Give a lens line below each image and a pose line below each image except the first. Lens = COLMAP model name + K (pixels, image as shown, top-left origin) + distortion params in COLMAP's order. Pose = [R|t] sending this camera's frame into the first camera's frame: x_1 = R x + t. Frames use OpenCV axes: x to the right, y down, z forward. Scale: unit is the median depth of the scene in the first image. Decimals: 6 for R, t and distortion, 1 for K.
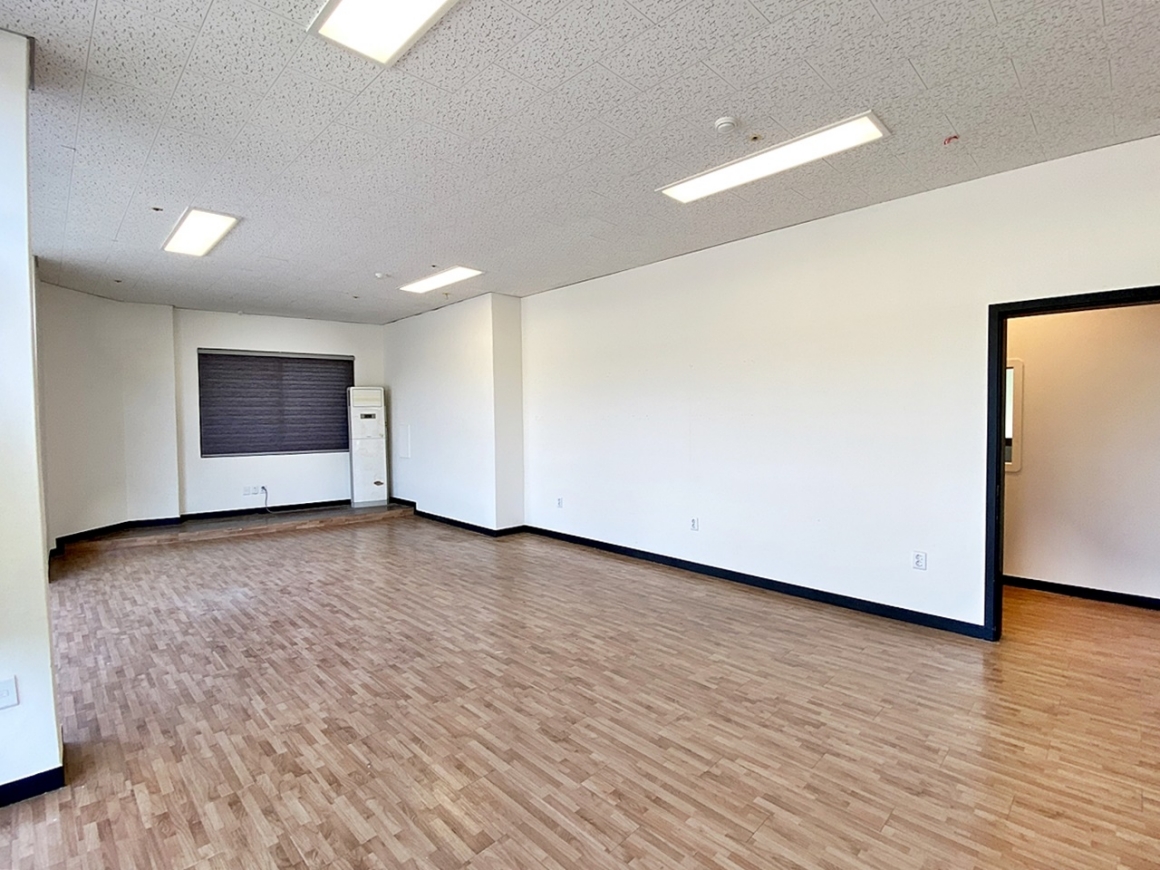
lens RADIAL K [[540.6, 0, 580.0], [0, 540.6, 435.0], [0, 0, 1]] dist [0.046646, -0.040927]
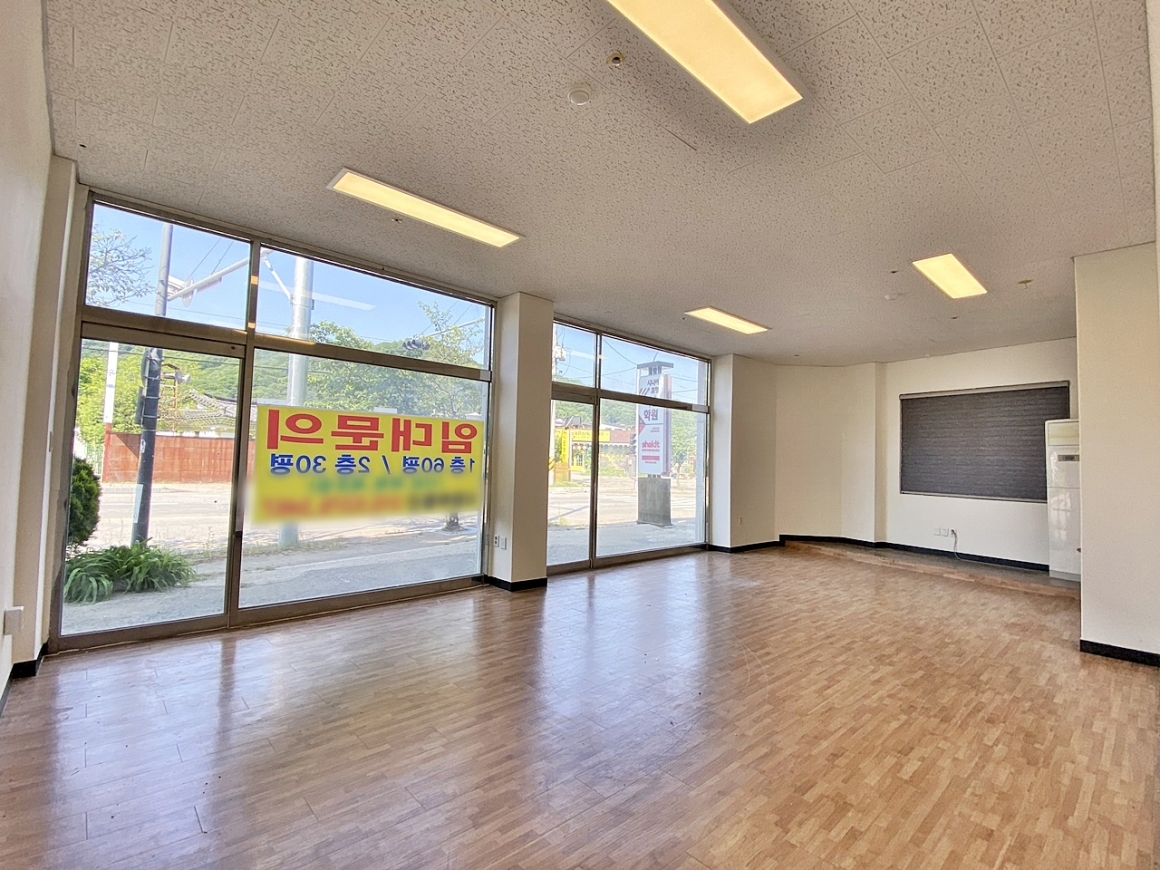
lens RADIAL K [[530.7, 0, 580.0], [0, 530.7, 435.0], [0, 0, 1]] dist [0.031045, -0.029275]
pose [[-0.030107, -0.036718, -0.998872, 0.539849], [-0.066565, 0.997180, -0.034649, 0.006343], [0.997328, 0.065446, -0.032466, 0.512203]]
